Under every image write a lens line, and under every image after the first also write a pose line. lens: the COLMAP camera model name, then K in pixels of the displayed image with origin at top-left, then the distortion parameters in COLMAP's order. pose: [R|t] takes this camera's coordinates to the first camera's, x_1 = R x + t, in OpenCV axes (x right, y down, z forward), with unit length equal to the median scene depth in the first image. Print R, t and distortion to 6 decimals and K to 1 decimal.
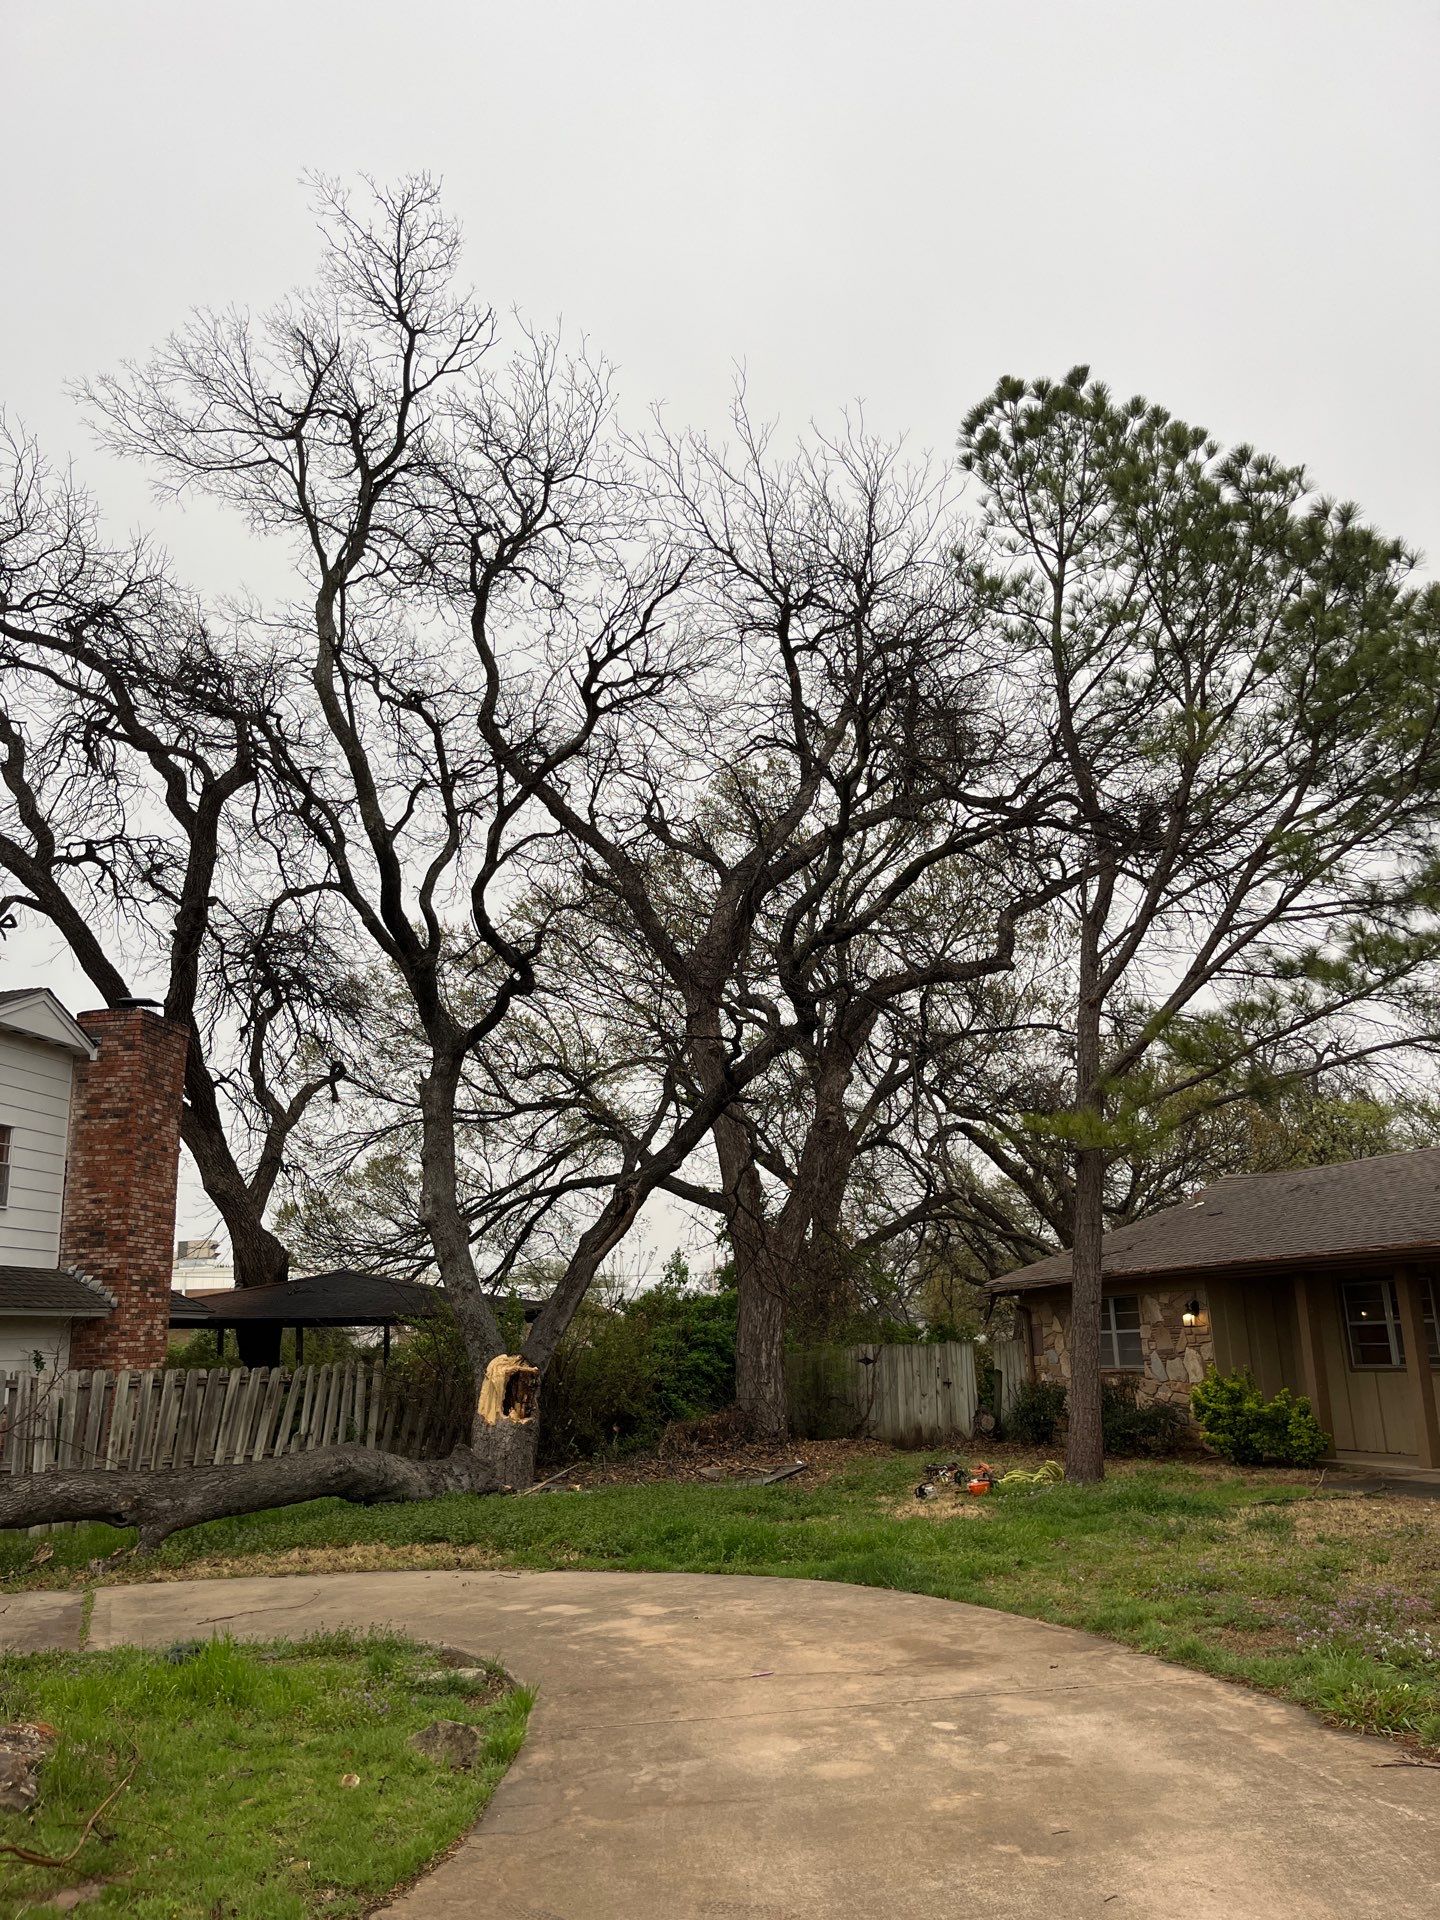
lens RADIAL K [[1443.2, 0, 720.0], [0, 1443.2, 960.0], [0, 0, 1]] dist [0.052729, -0.062034]
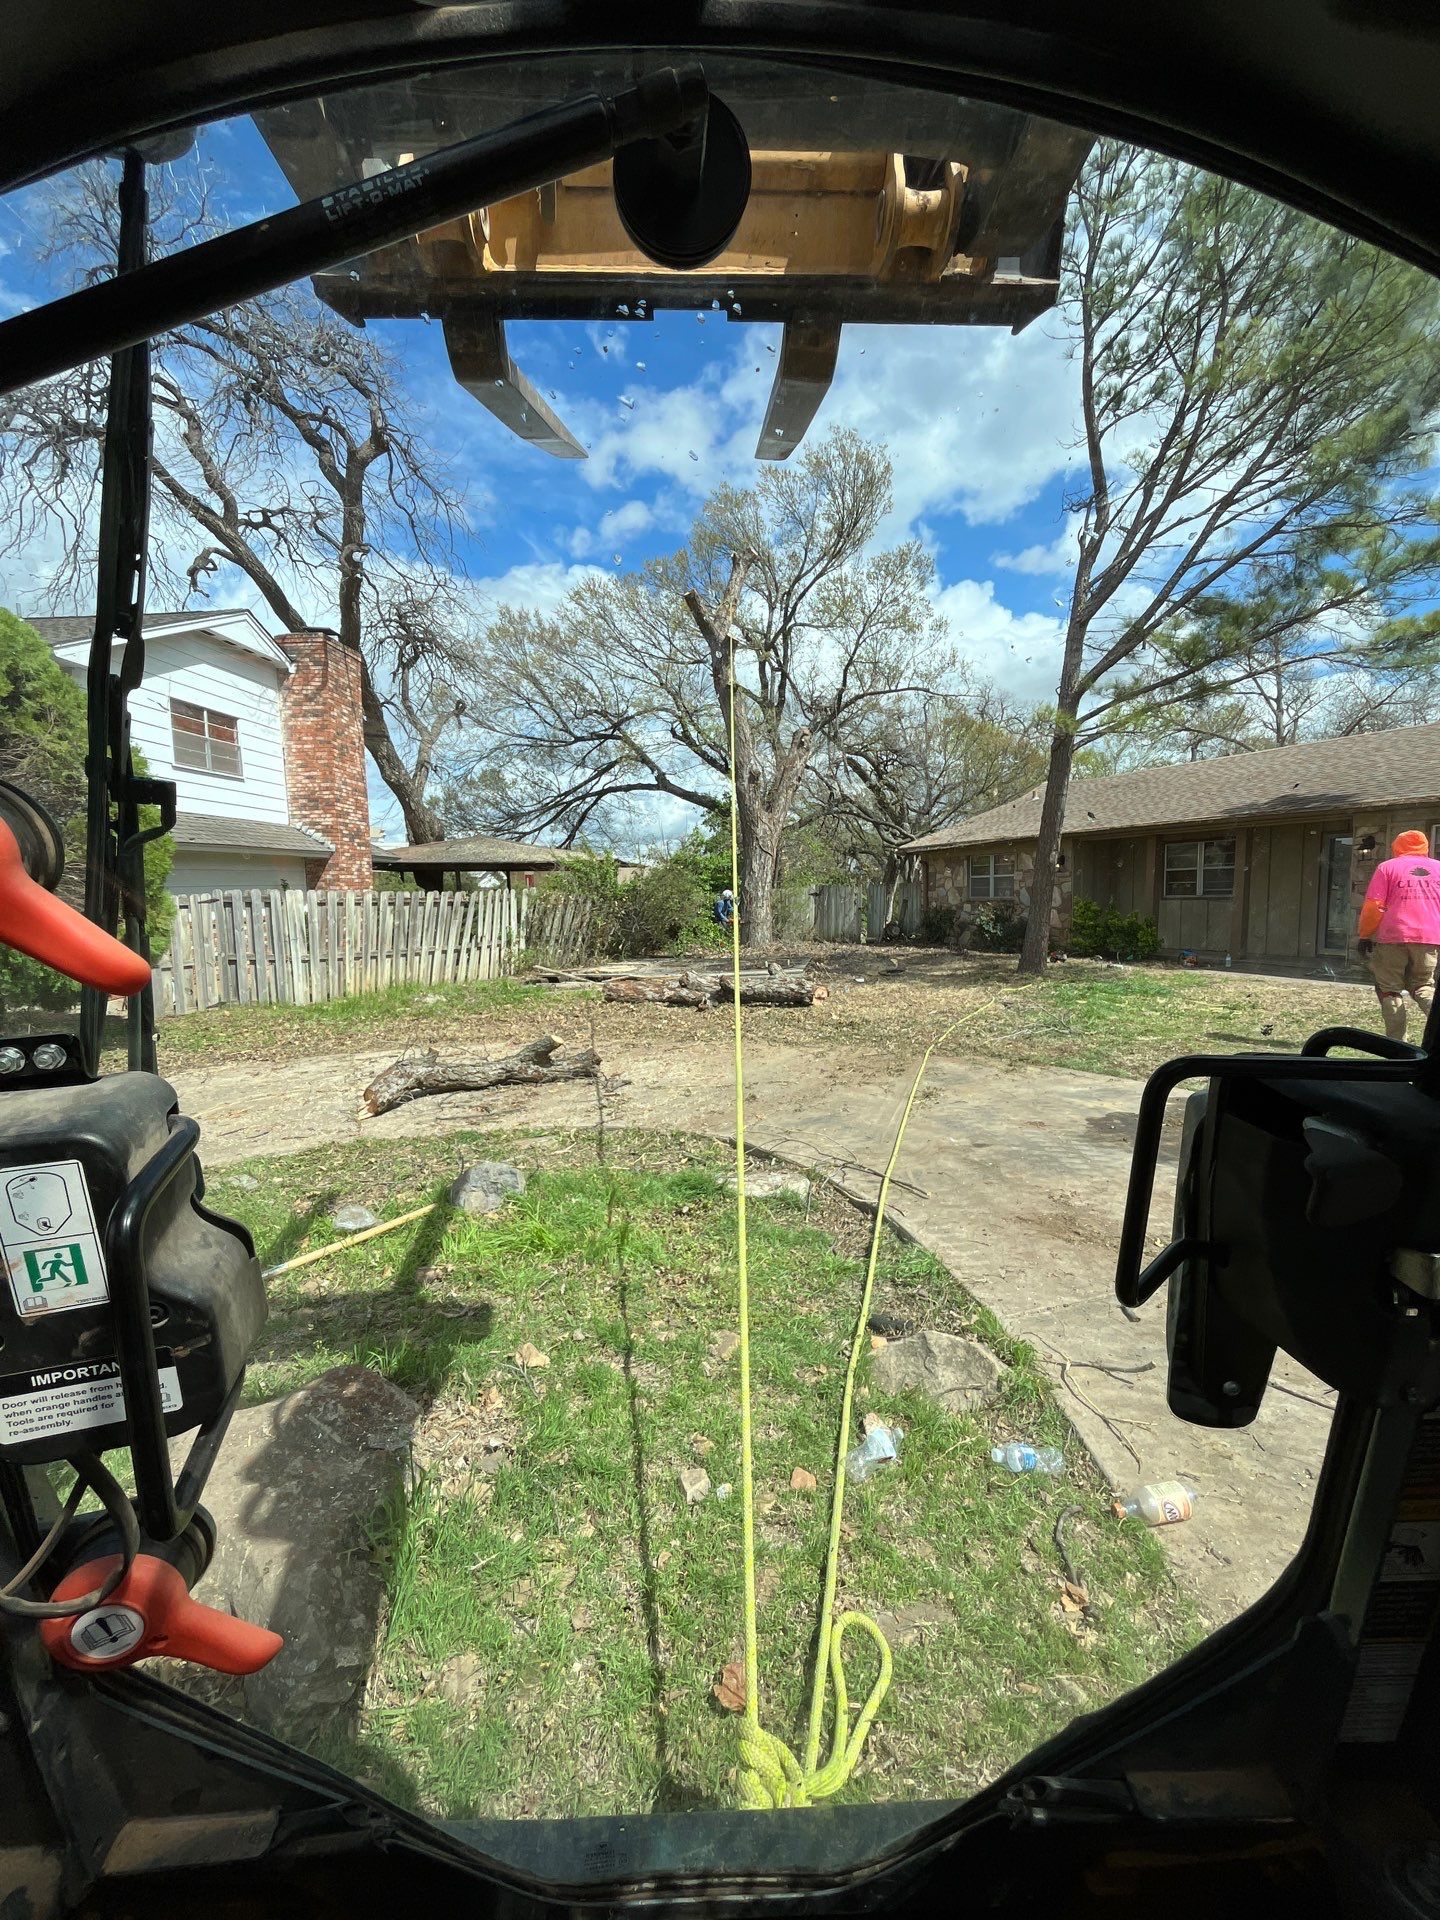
lens RADIAL K [[777.6, 0, 709.0], [0, 777.6, 951.5], [0, 0, 1]] dist [-0.000062, 0.000084]
pose [[0.997461, 0.001390, 0.071208, -0.092490], [-0.024866, 0.943691, 0.329891, 0.063868], [-0.066740, -0.330824, 0.941330, 0.201793]]
